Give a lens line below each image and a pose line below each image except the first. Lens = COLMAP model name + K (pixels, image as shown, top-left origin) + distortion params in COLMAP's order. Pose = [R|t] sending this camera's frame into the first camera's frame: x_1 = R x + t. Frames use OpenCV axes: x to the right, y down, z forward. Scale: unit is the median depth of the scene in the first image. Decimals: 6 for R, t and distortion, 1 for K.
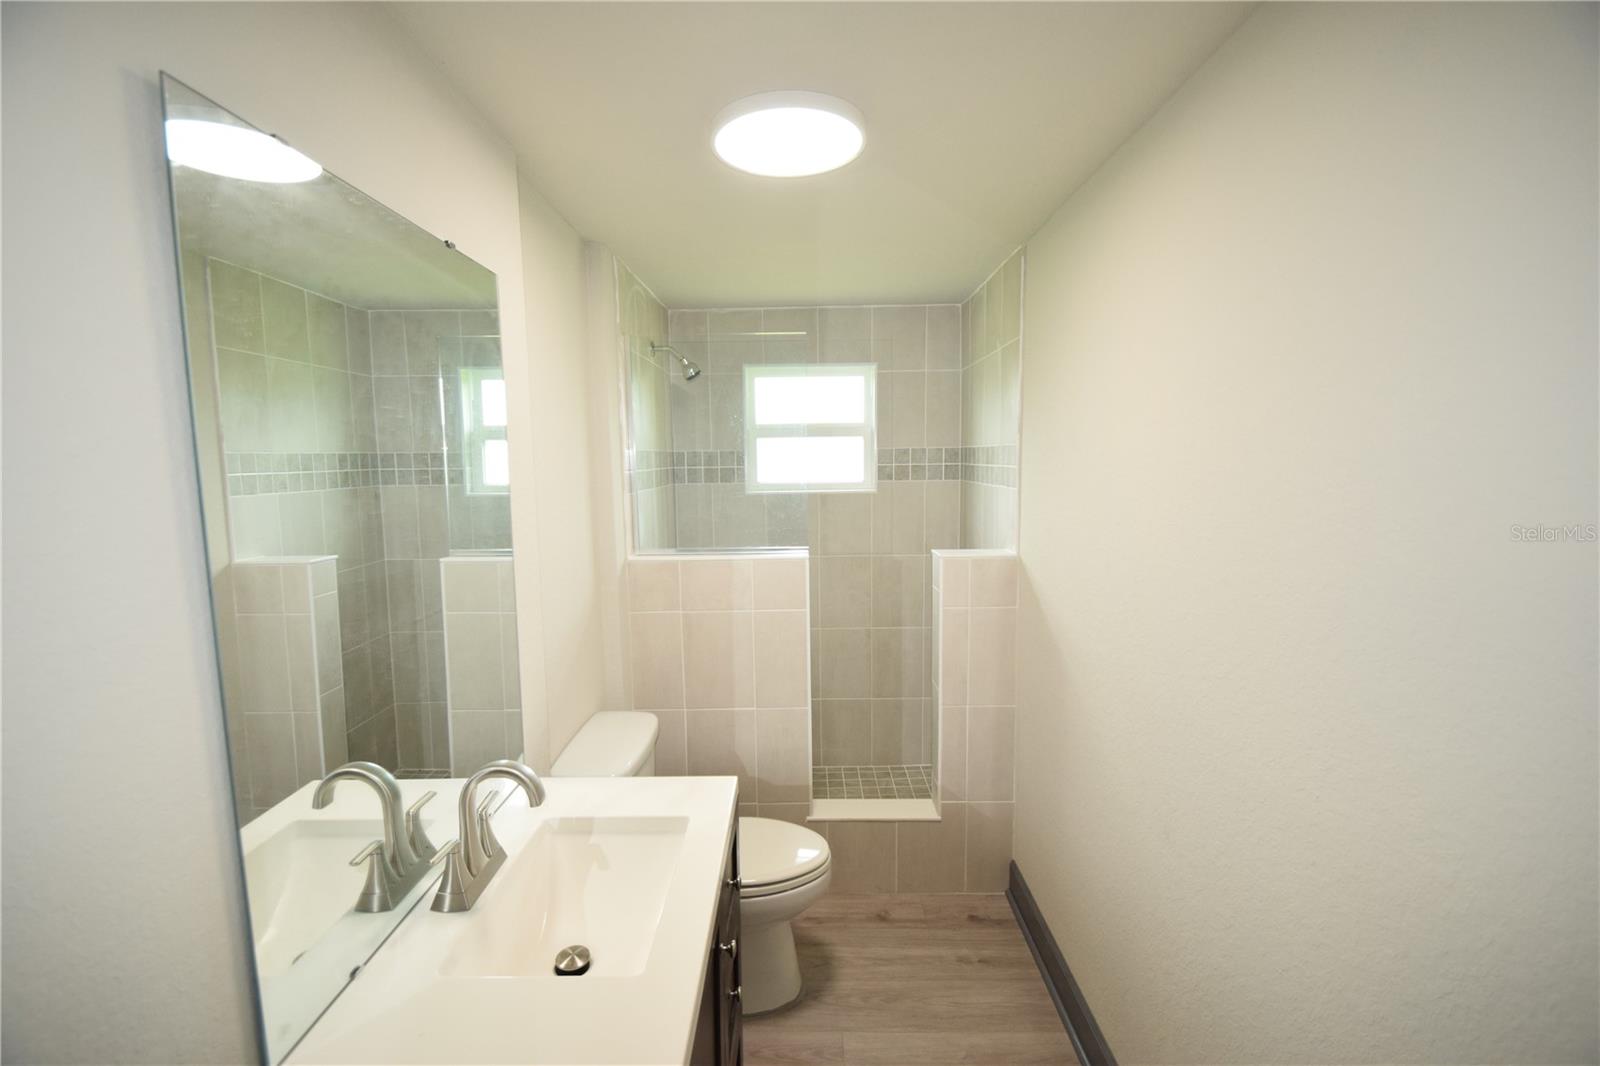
lens RADIAL K [[703.7, 0, 797.9], [0, 703.7, 533.9], [0, 0, 1]] dist [0.007169, -0.013173]
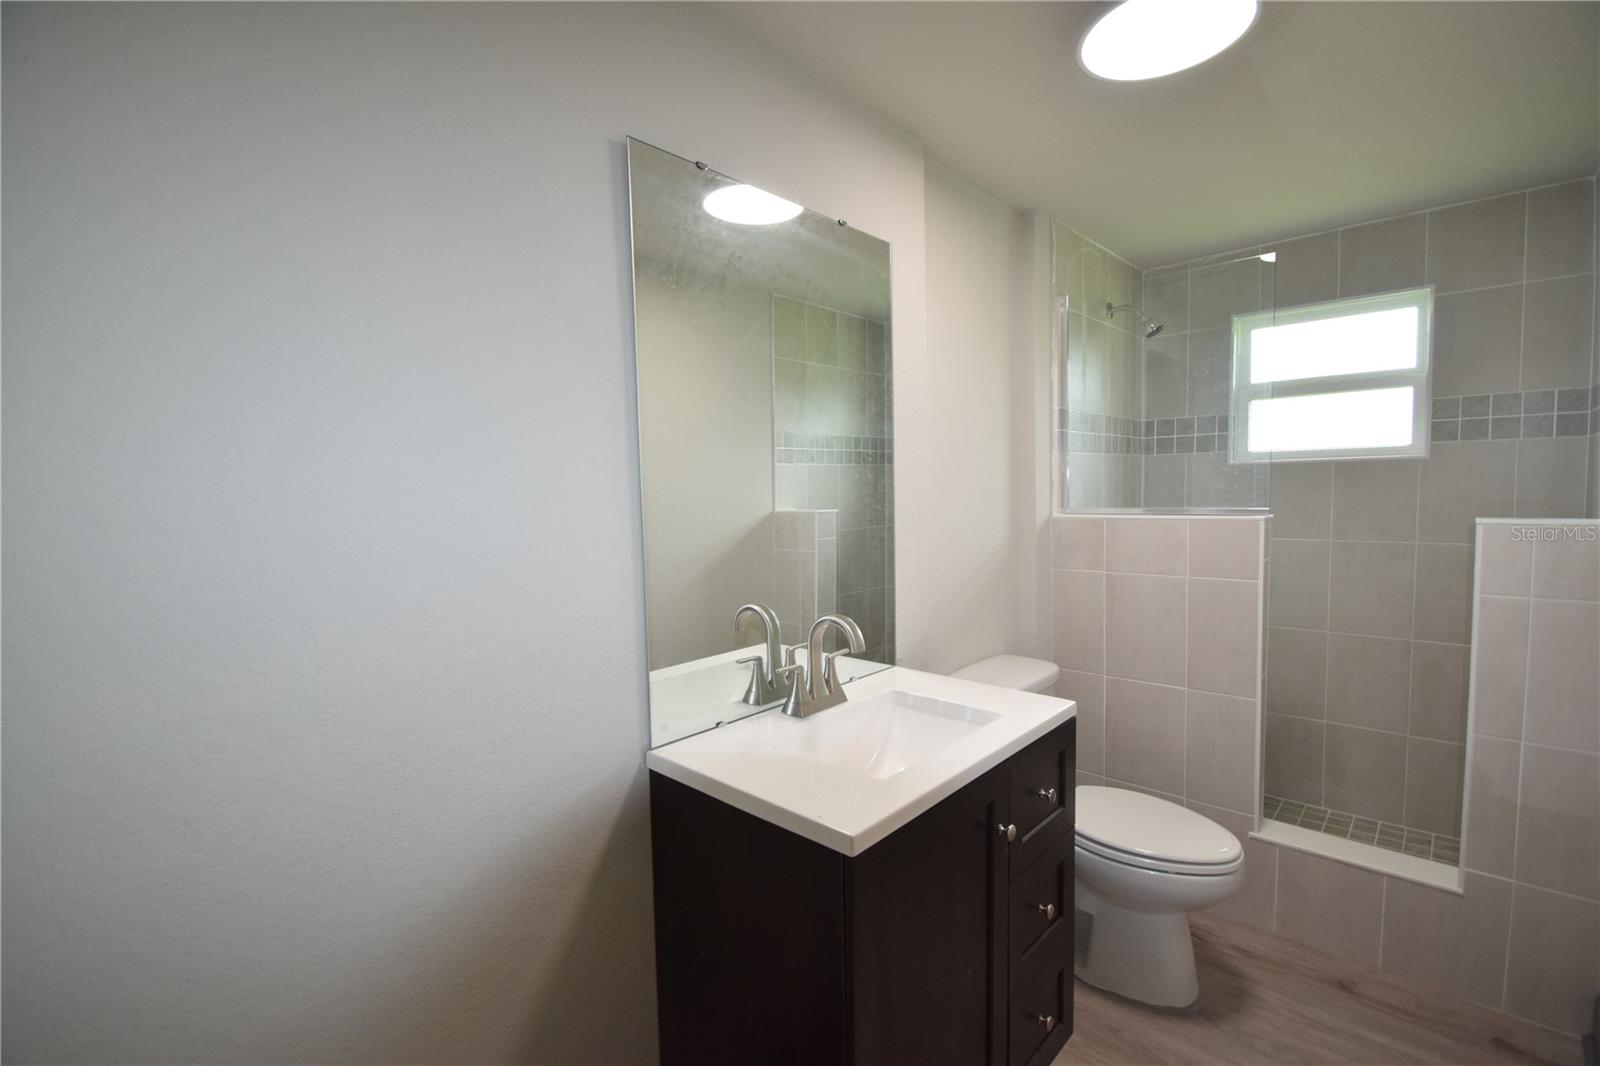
lens RADIAL K [[703.7, 0, 795.5], [0, 703.7, 532.1], [0, 0, 1]] dist [0.007169, -0.013173]
pose [[0.732022, 0.041905, -0.679991, 0.165076], [-0.060012, 0.998193, -0.003090, 0.078816], [0.678632, 0.043070, 0.733214, 0.006011]]
